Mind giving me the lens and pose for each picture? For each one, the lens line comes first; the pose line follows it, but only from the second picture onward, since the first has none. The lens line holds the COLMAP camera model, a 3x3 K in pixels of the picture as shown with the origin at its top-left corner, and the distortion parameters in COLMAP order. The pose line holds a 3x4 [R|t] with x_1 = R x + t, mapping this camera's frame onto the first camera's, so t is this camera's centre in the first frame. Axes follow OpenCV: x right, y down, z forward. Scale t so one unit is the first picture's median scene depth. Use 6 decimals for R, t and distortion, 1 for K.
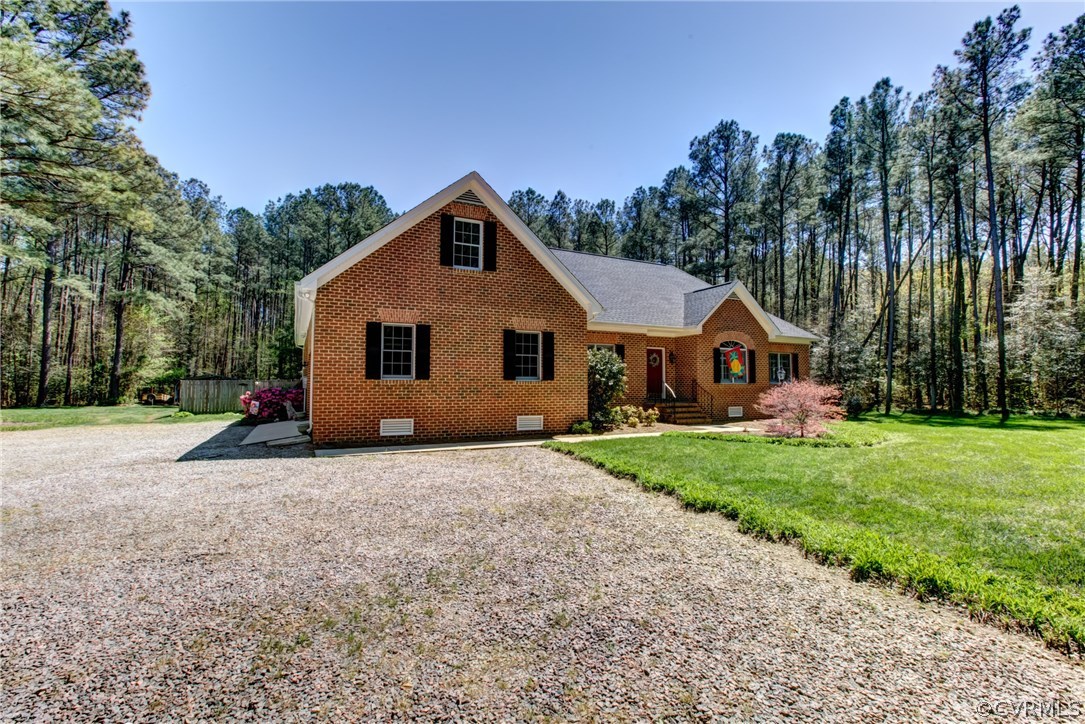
lens RADIAL K [[490.0, 0, 542.5], [0, 490.0, 362.0], [0, 0, 1]] dist [-0.036388, 0.018348]
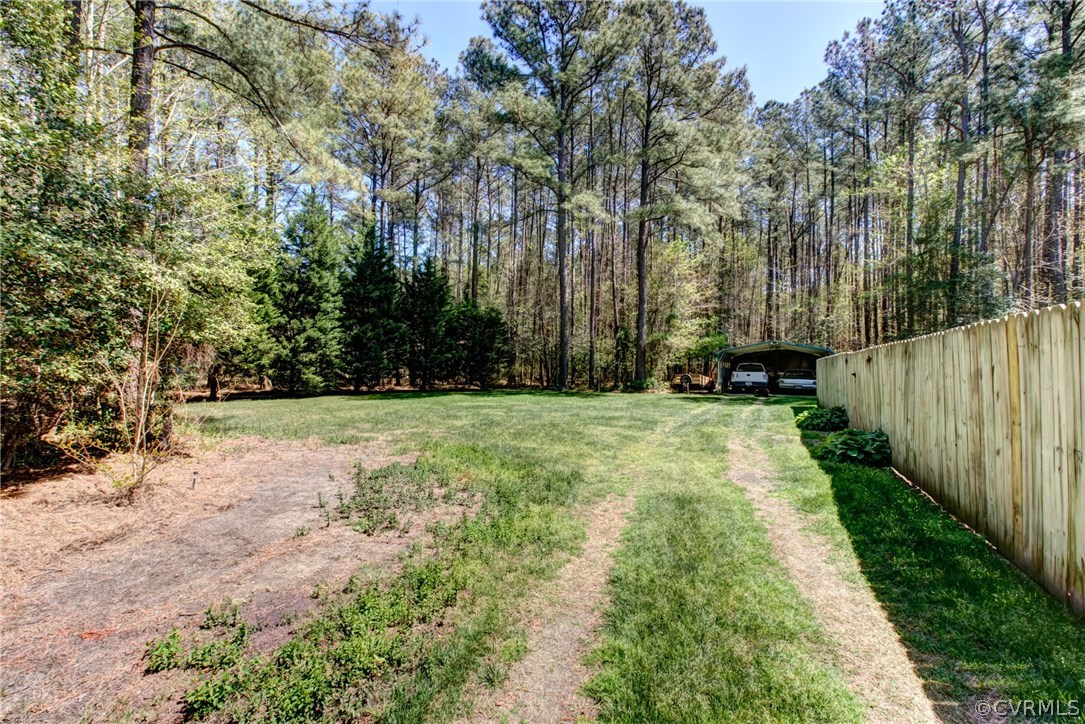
lens RADIAL K [[490.0, 0, 542.5], [0, 490.0, 362.0], [0, 0, 1]] dist [-0.036388, 0.018348]
pose [[0.603663, -0.003691, -0.797231, -1.242503], [0.043900, 0.998626, 0.028618, 0.070345], [0.796030, -0.052274, 0.602995, 1.396652]]
